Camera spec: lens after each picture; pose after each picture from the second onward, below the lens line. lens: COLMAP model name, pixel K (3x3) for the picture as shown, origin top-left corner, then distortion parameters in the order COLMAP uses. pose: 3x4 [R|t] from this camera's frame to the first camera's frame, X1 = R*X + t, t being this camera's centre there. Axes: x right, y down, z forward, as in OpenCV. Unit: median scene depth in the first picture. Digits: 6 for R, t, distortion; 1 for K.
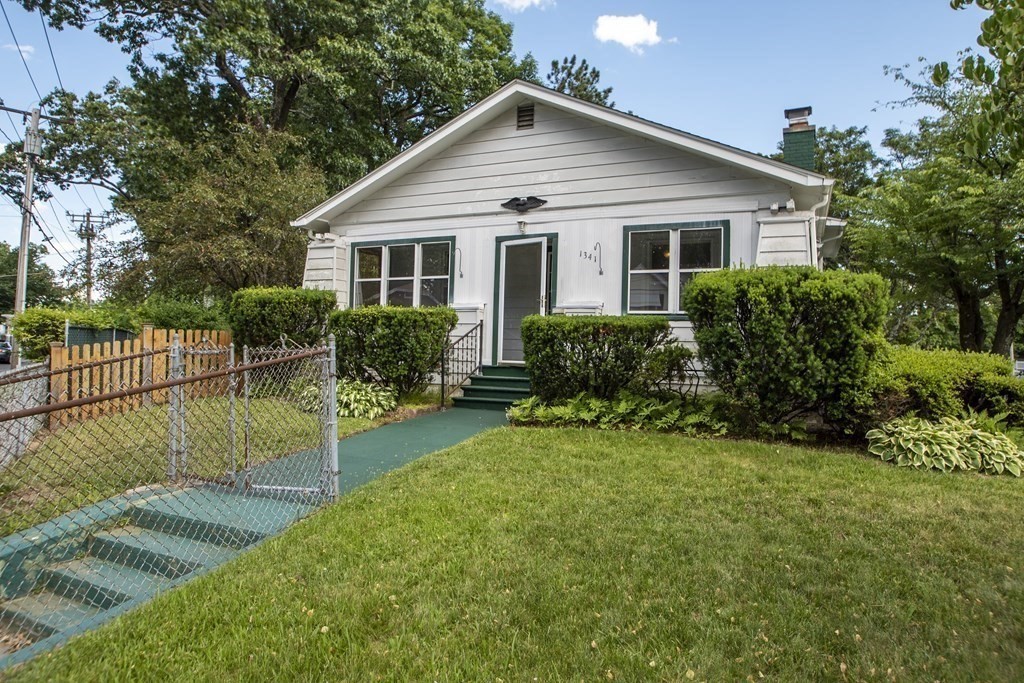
lens RADIAL K [[632.2, 0, 527.0], [0, 632.2, 333.6], [0, 0, 1]] dist [-0.022678, -0.008674]
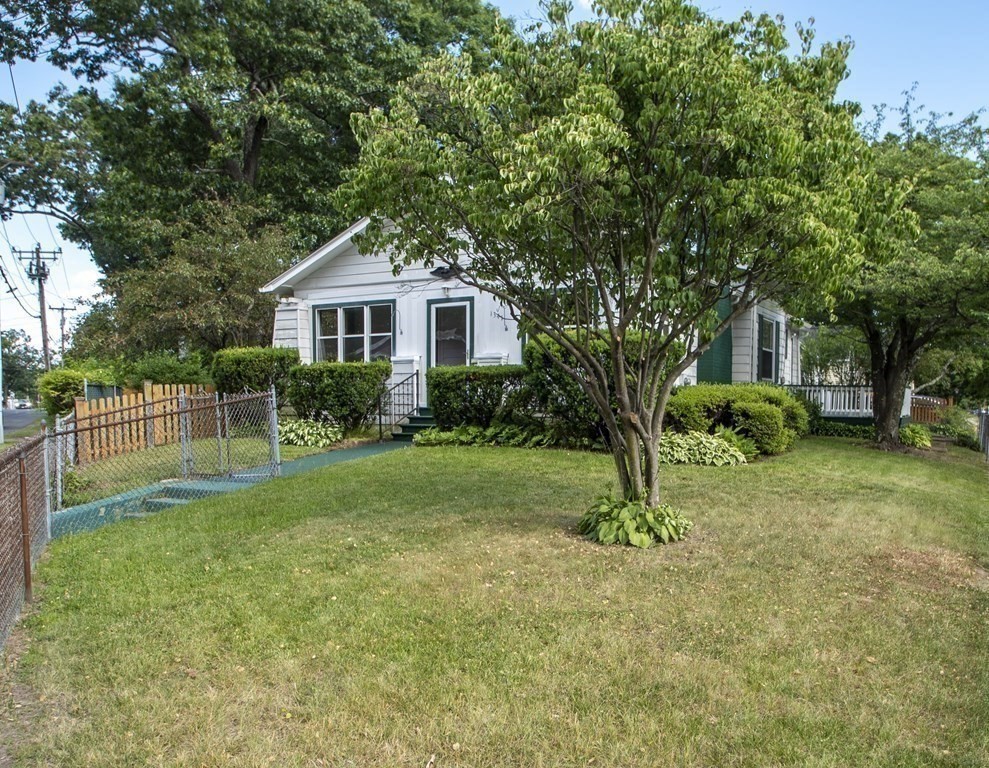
lens RADIAL K [[685.6, 0, 494.9], [0, 685.6, 430.7], [0, 0, 1]] dist [0.001068, -0.026720]
pose [[0.998398, -0.022606, -0.051862, 0.142711], [0.026429, 0.996890, 0.074247, 0.000911], [0.050023, -0.075499, 0.995890, -0.310036]]
